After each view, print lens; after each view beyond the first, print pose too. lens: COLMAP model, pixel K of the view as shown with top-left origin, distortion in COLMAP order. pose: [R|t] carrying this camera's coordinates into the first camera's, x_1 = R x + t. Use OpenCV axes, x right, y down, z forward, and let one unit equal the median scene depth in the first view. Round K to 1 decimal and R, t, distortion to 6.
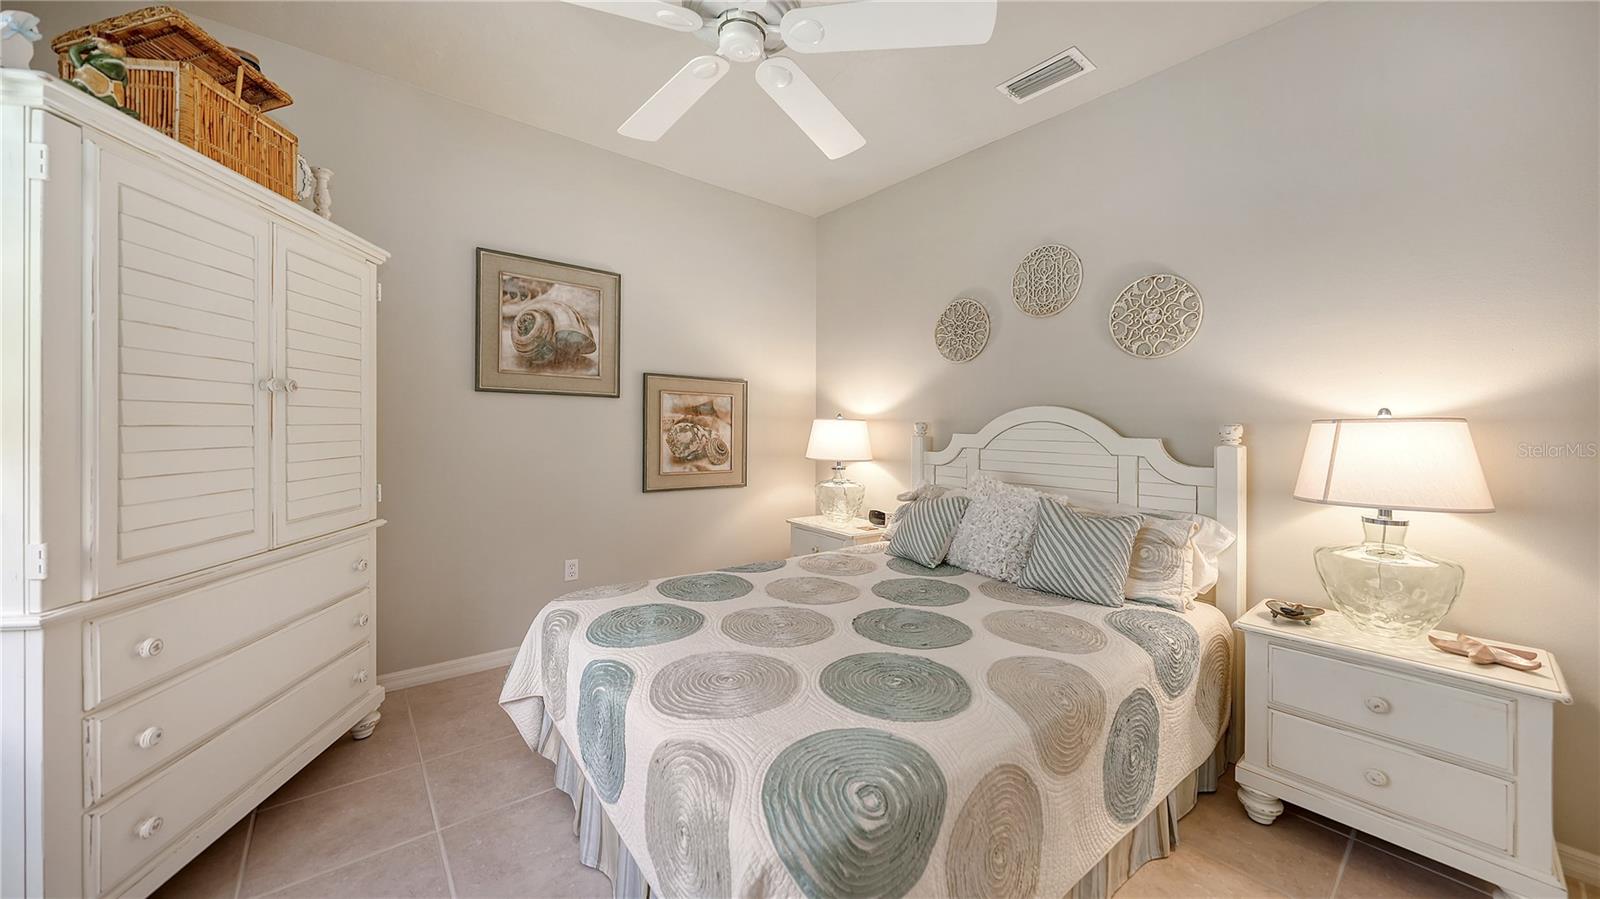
lens RADIAL K [[558.0, 0, 799.3], [0, 558.0, 440.0], [0, 0, 1]] dist [-0.001700, -0.000417]
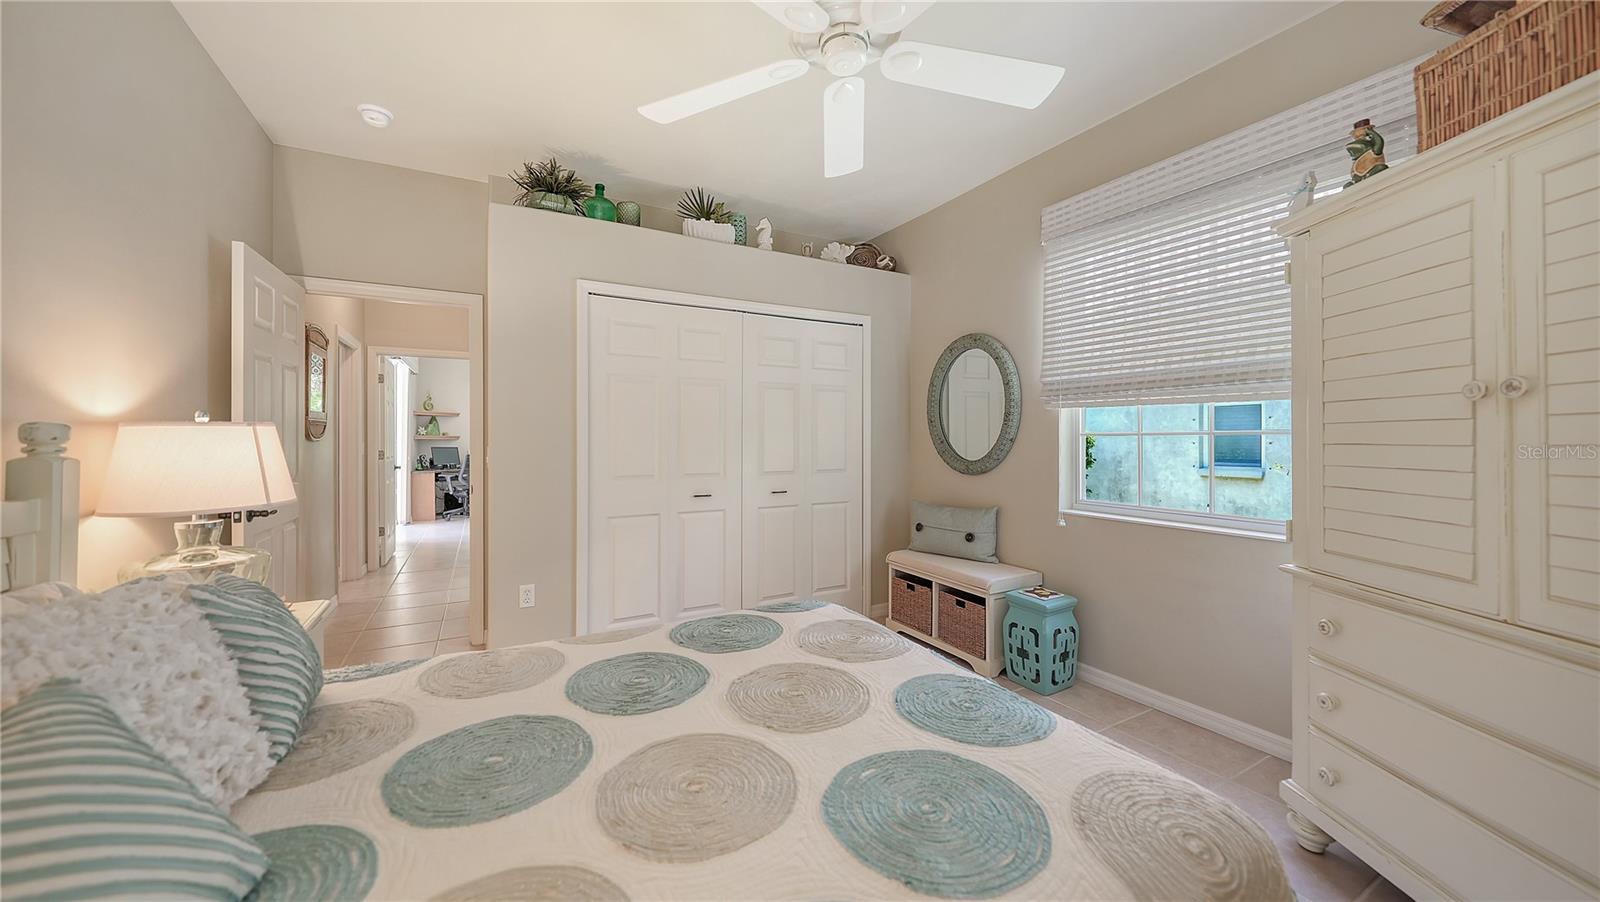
lens RADIAL K [[558.6, 0, 797.3], [0, 558.6, 431.8], [0, 0, 1]] dist [-0.004651, -0.000258]
pose [[-0.986713, -0.001053, 0.162472, -0.084055], [0.000940, 0.999925, 0.012192, -0.026759], [-0.162473, 0.012183, -0.986638, 0.921262]]
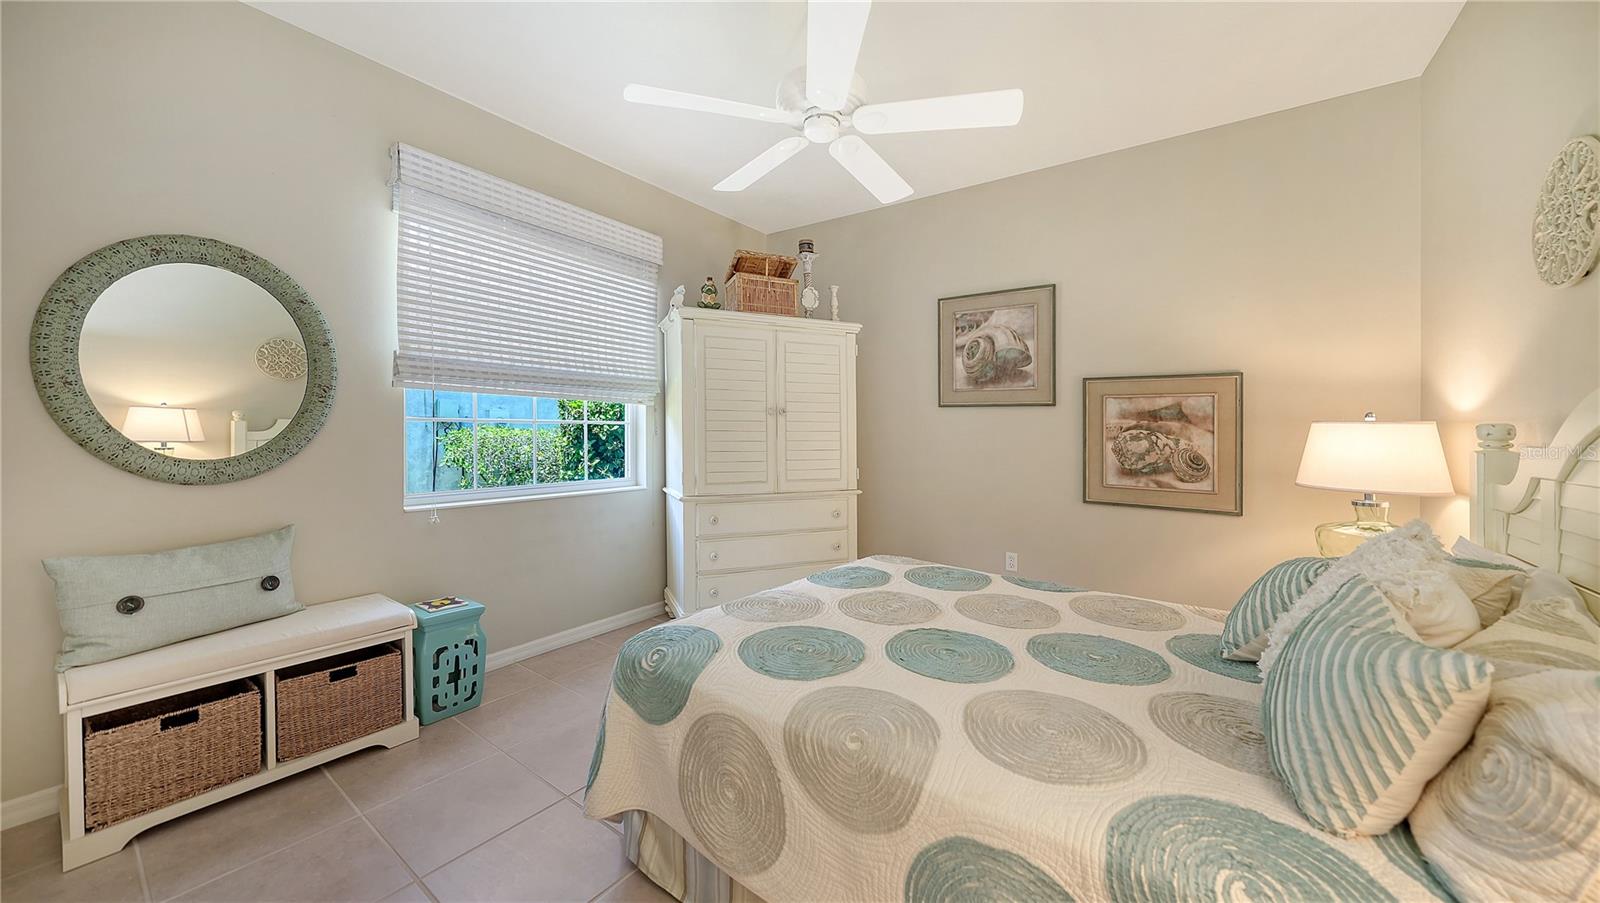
lens RADIAL K [[558.0, 0, 799.3], [0, 558.0, 442.0], [0, 0, 1]] dist [-0.001700, -0.000417]
pose [[0.265803, 0.013935, -0.963927, 0.514986], [-0.030940, 0.999504, 0.005917, -0.000837], [0.963531, 0.028251, 0.266103, 0.271772]]
